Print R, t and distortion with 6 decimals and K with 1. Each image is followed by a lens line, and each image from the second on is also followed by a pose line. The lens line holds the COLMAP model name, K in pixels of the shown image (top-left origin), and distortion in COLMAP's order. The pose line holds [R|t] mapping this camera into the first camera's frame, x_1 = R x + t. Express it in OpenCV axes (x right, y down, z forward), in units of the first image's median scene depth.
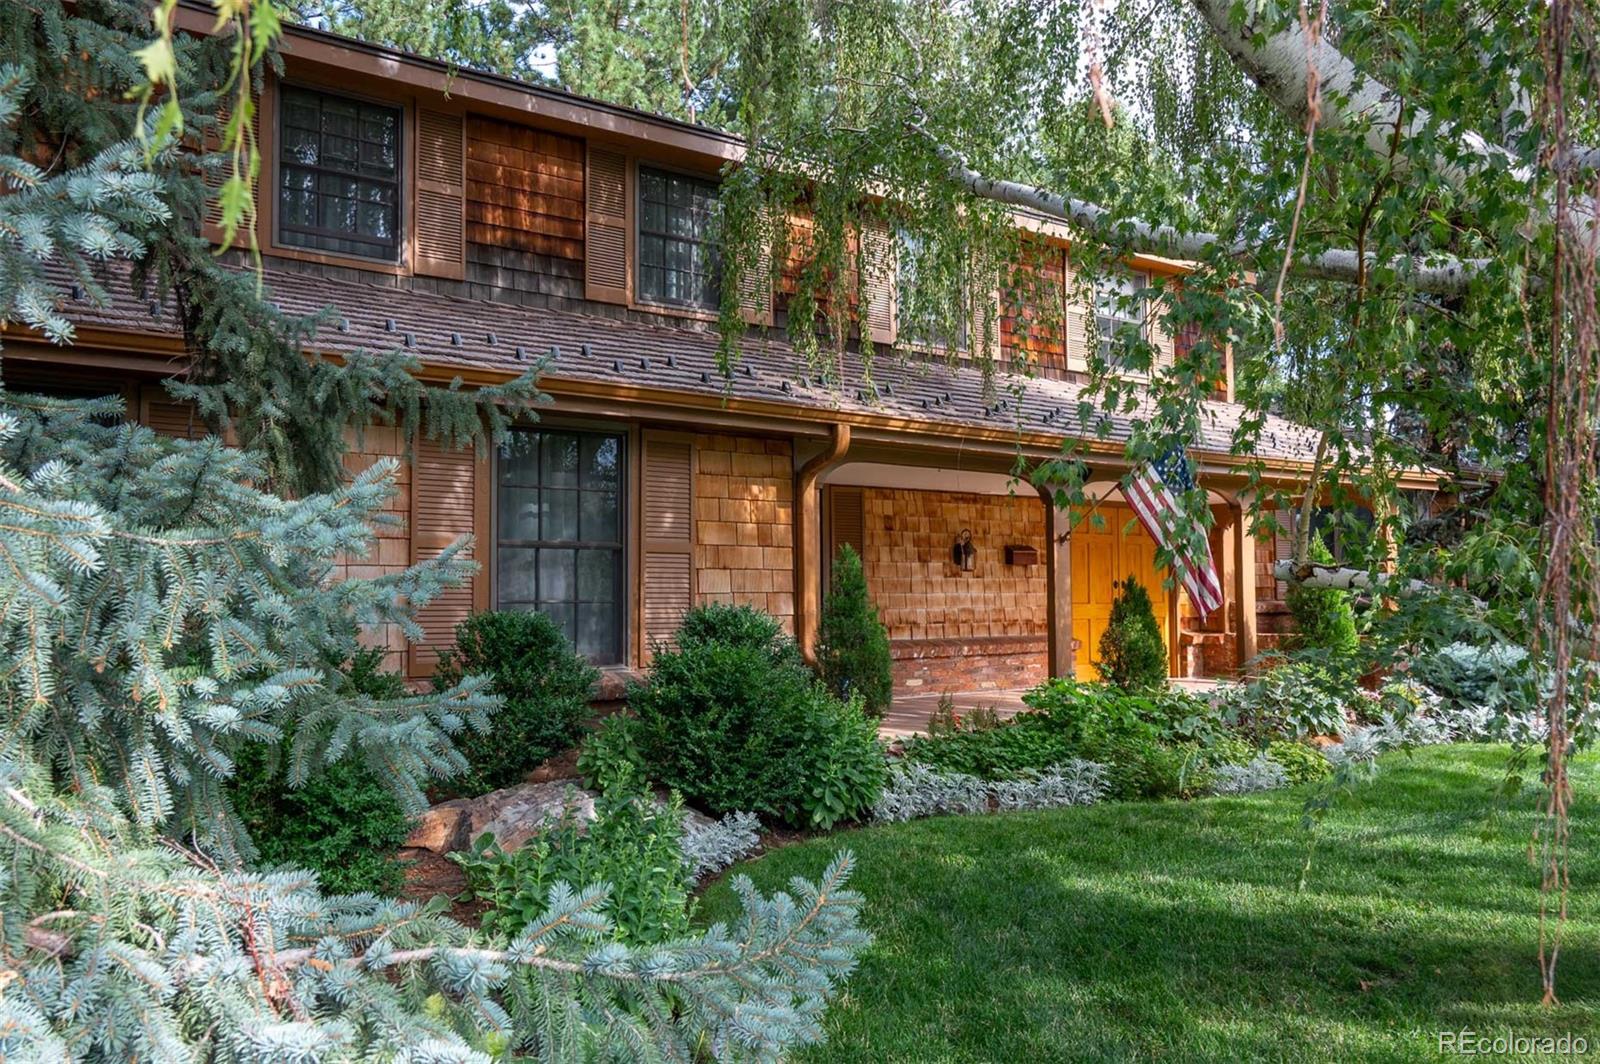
lens RADIAL K [[1172.7, 0, 800.0], [0, 1172.7, 532.0], [0, 0, 1]] dist [0.001927, -0.000456]
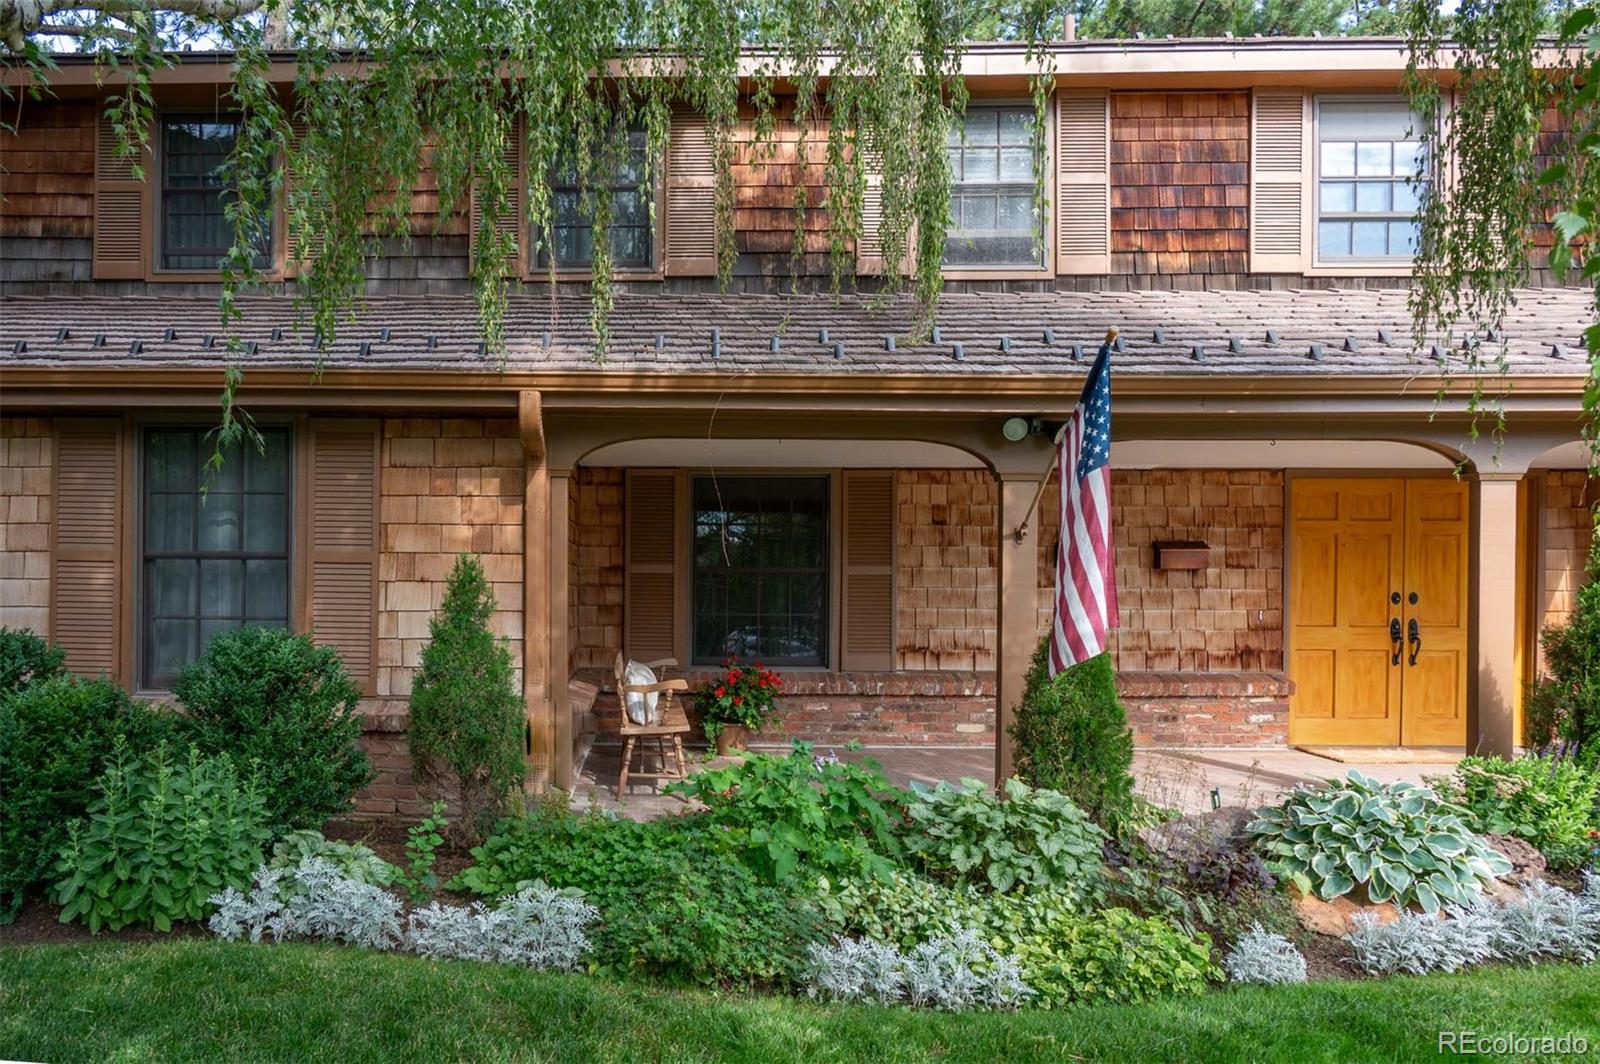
lens RADIAL K [[1100.4, 0, 595.8], [0, 1100.4, 601.0], [0, 0, 1]] dist [-0.010146, -0.001811]
pose [[0.805677, 0.013761, -0.592195, 0.344614], [0.023752, 0.998176, 0.055509, 0.002969], [0.591878, -0.058789, 0.803881, 0.322719]]
